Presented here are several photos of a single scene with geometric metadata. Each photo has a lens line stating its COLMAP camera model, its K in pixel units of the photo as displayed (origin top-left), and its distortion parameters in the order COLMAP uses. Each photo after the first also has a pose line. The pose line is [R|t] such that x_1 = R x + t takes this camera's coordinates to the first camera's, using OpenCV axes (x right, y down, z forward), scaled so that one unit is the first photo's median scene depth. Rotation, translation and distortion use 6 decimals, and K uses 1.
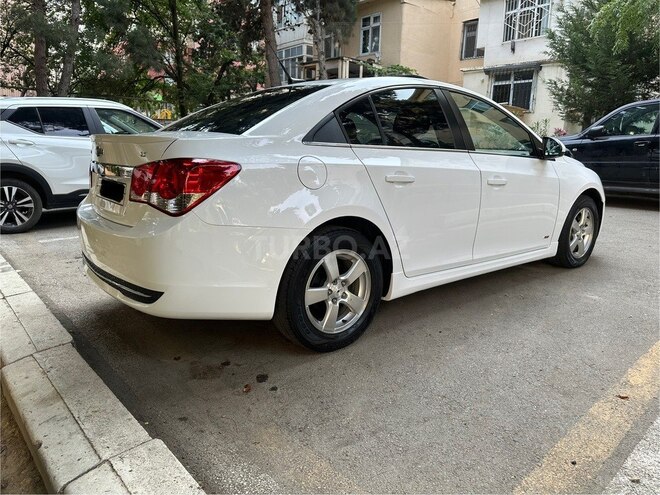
lens RADIAL K [[505.6, 0, 330.0], [0, 505.6, 247.5], [0, 0, 1]] dist [0.050992, -0.068660]
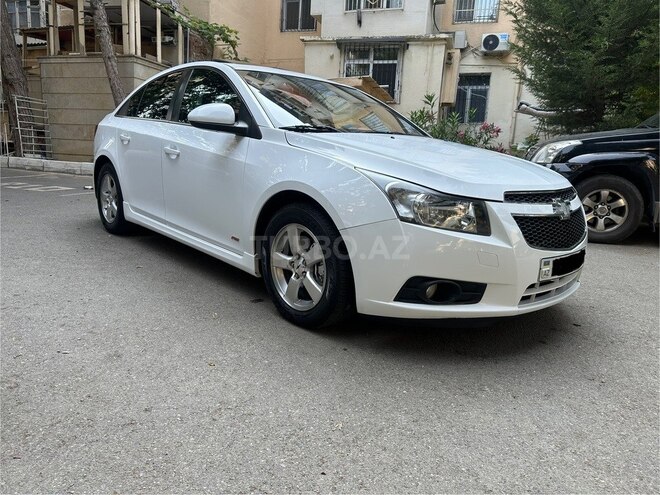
lens RADIAL K [[505.6, 0, 330.0], [0, 505.6, 247.5], [0, 0, 1]] dist [0.050992, -0.068660]
pose [[0.894037, -0.050366, 0.445153, -0.046544], [0.046868, 0.998723, 0.018870, -0.063213], [-0.445535, 0.003993, 0.895256, 0.338384]]
